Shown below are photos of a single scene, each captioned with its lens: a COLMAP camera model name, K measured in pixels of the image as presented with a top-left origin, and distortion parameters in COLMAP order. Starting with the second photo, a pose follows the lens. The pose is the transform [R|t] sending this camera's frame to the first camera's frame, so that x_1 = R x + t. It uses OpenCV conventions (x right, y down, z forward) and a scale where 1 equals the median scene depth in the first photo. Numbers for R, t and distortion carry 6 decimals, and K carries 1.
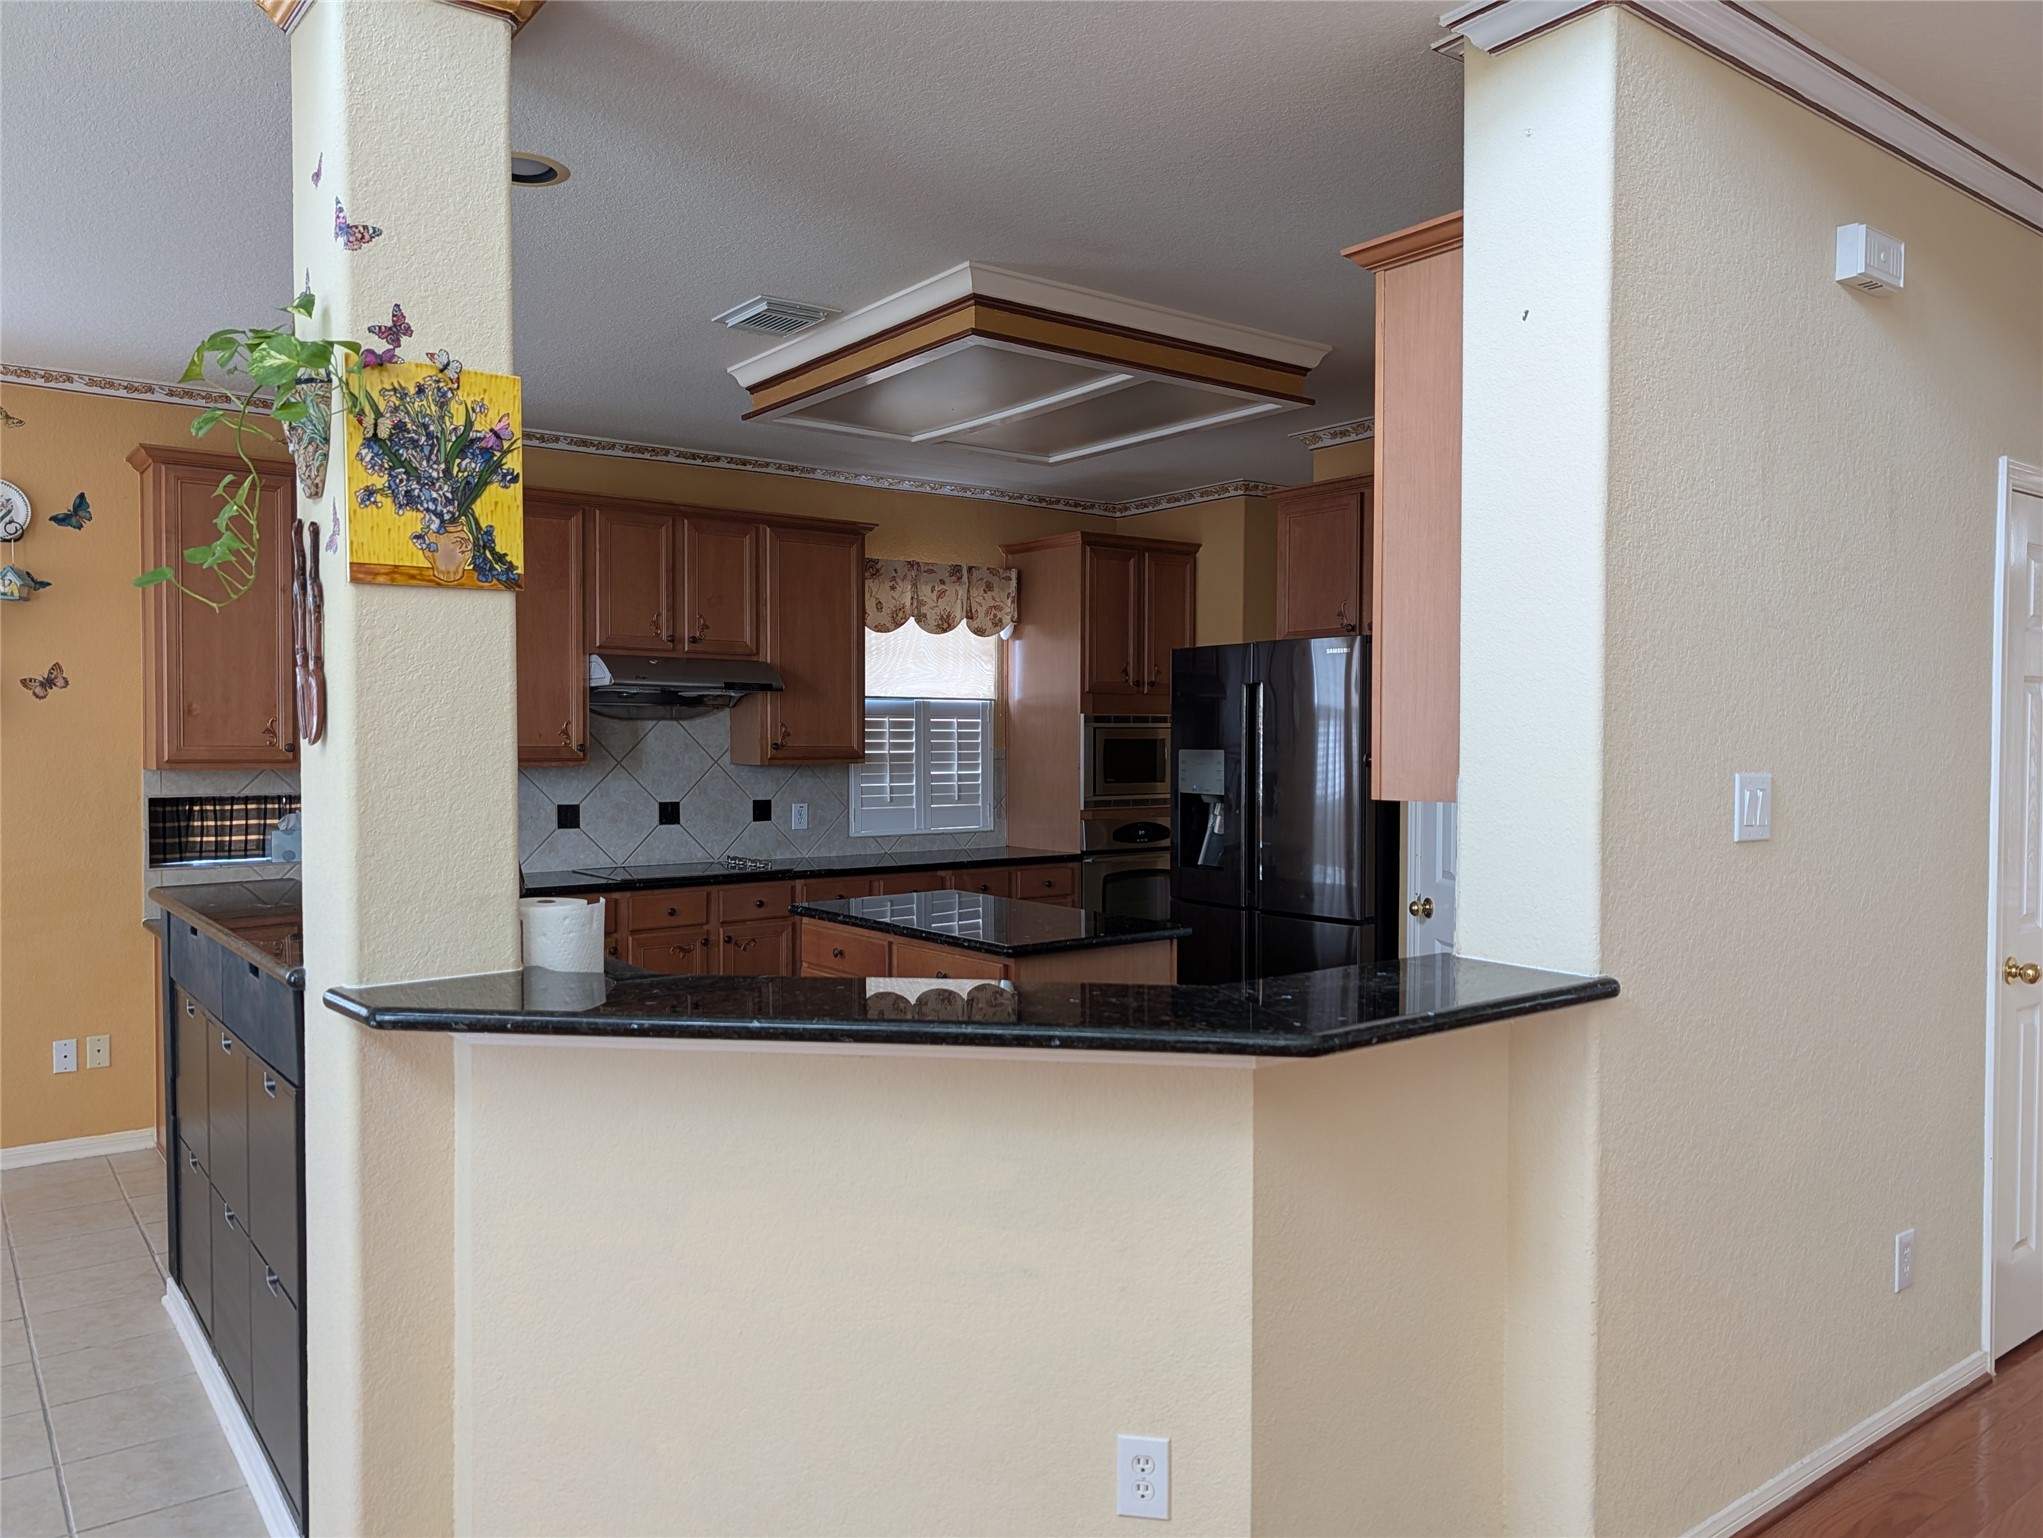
lens RADIAL K [[1461.2, 0, 1004.1], [0, 1461.2, 779.1], [0, 0, 1]] dist [0.017591, -0.017452]
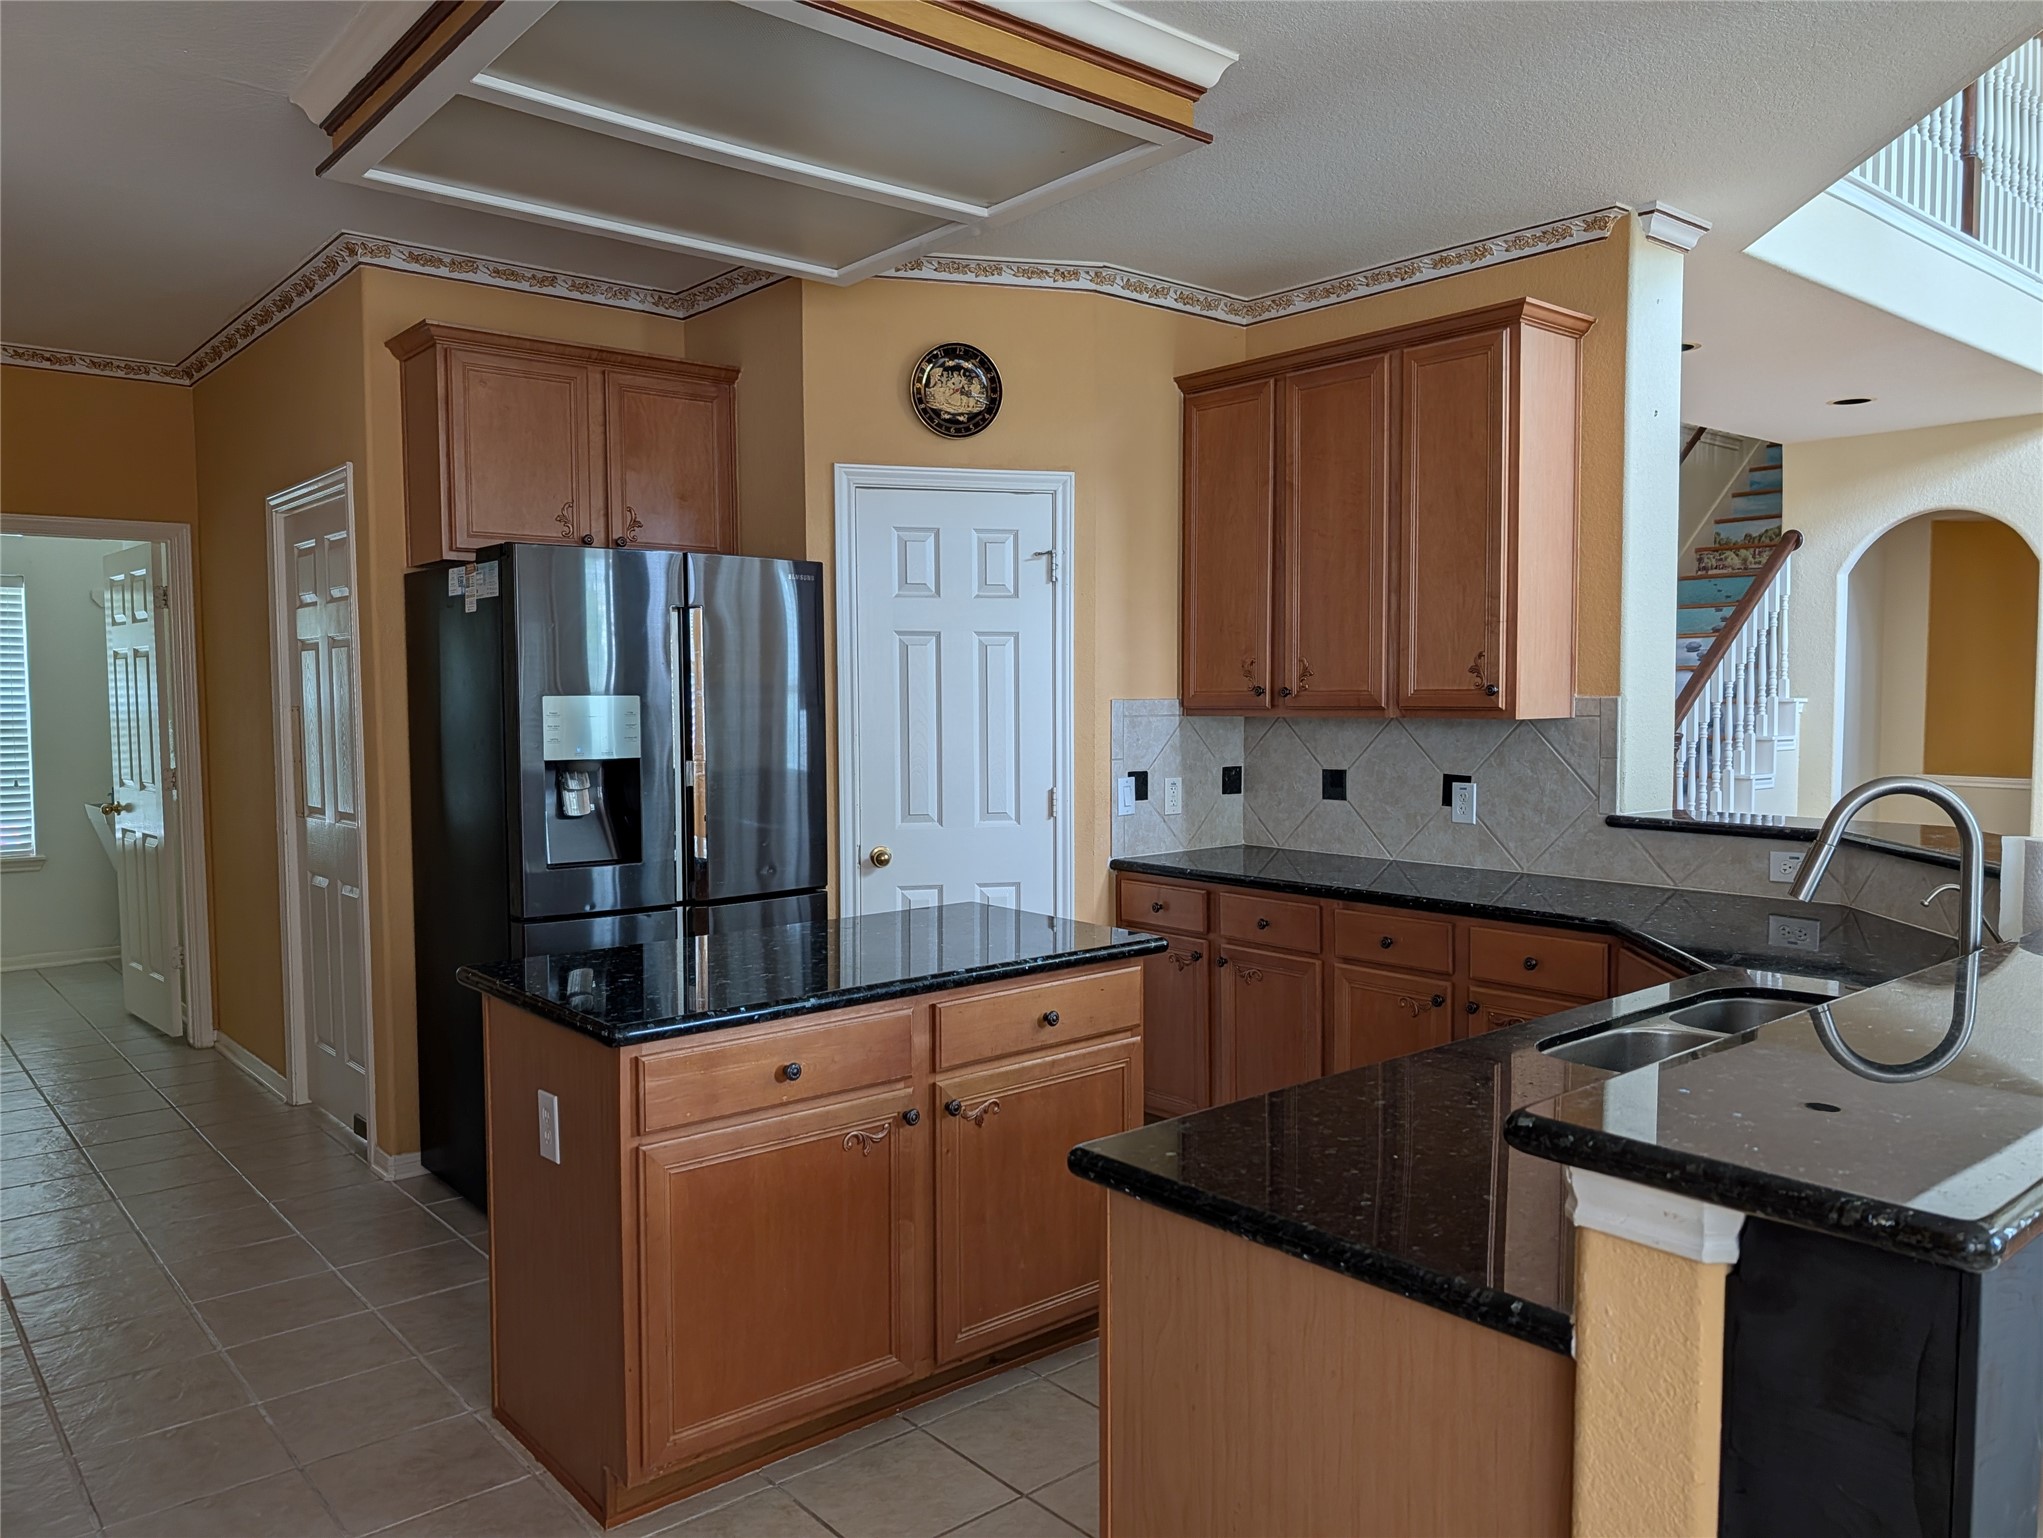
lens RADIAL K [[1461.2, 0, 1031.5], [0, 1461.2, 785.8], [0, 0, 1]] dist [0.017591, -0.017452]
pose [[-0.060190, -0.067582, 0.995897, -0.501953], [0.031561, 0.997078, 0.069569, -0.017105], [-0.997688, 0.035619, -0.057881, 0.718437]]
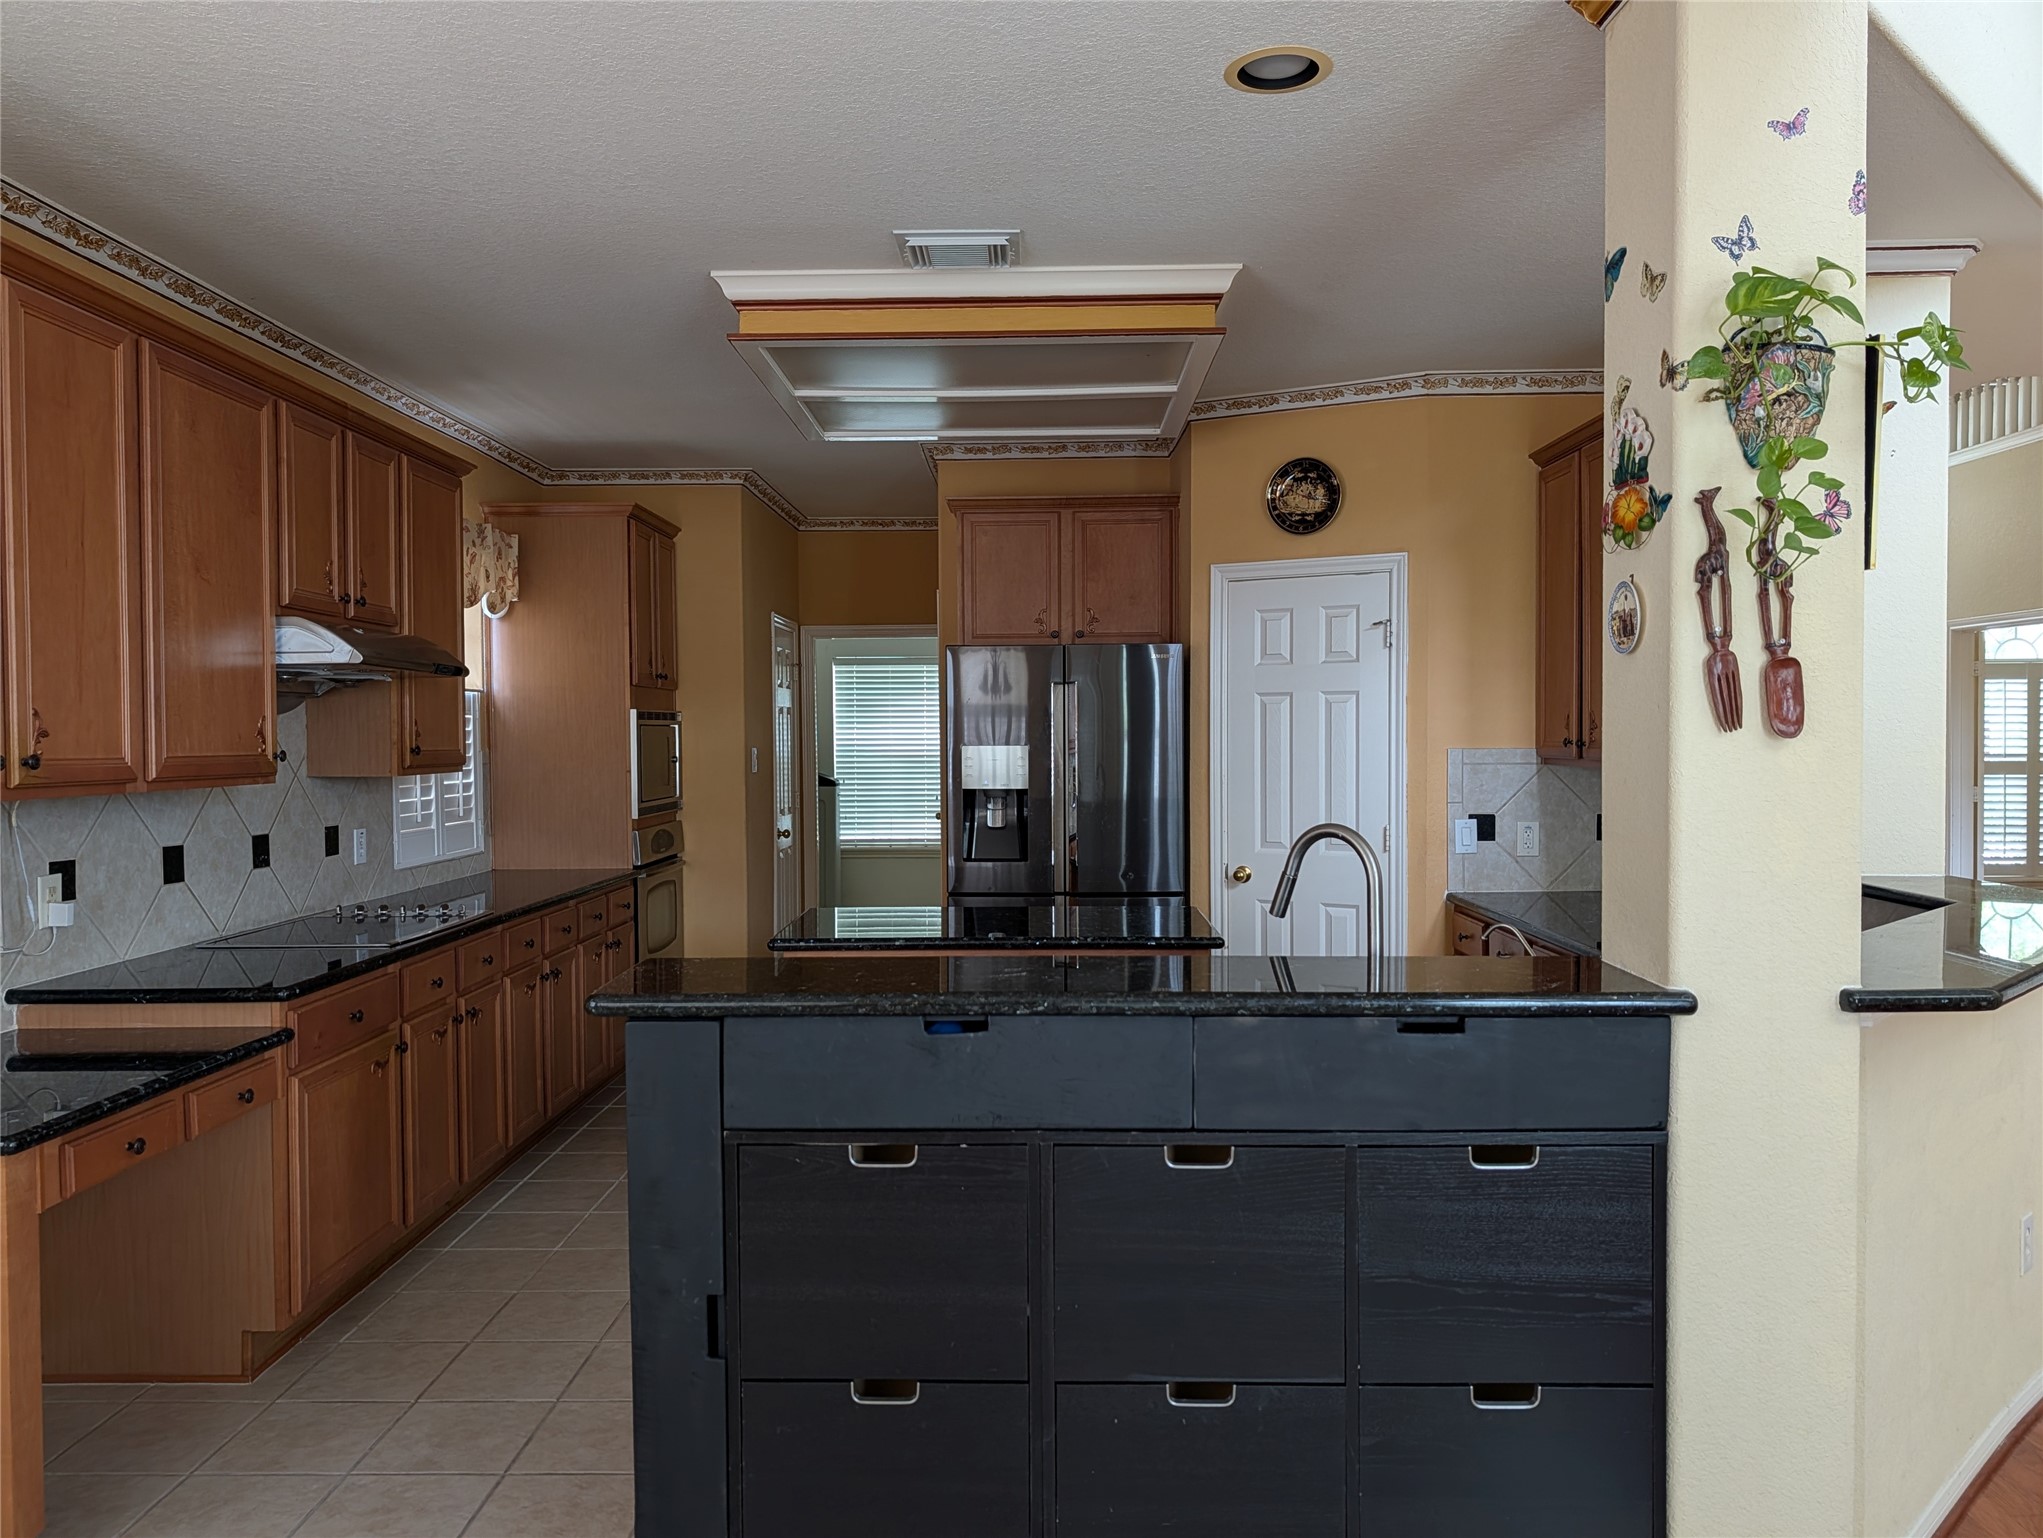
lens RADIAL K [[1461.2, 0, 1005.9], [0, 1461.2, 761.1], [0, 0, 1]] dist [0.017591, -0.017452]
pose [[0.614714, -0.020781, 0.788476, -0.576607], [0.029609, 0.999556, 0.003260, -0.011056], [-0.788194, 0.021342, 0.615057, 0.315148]]
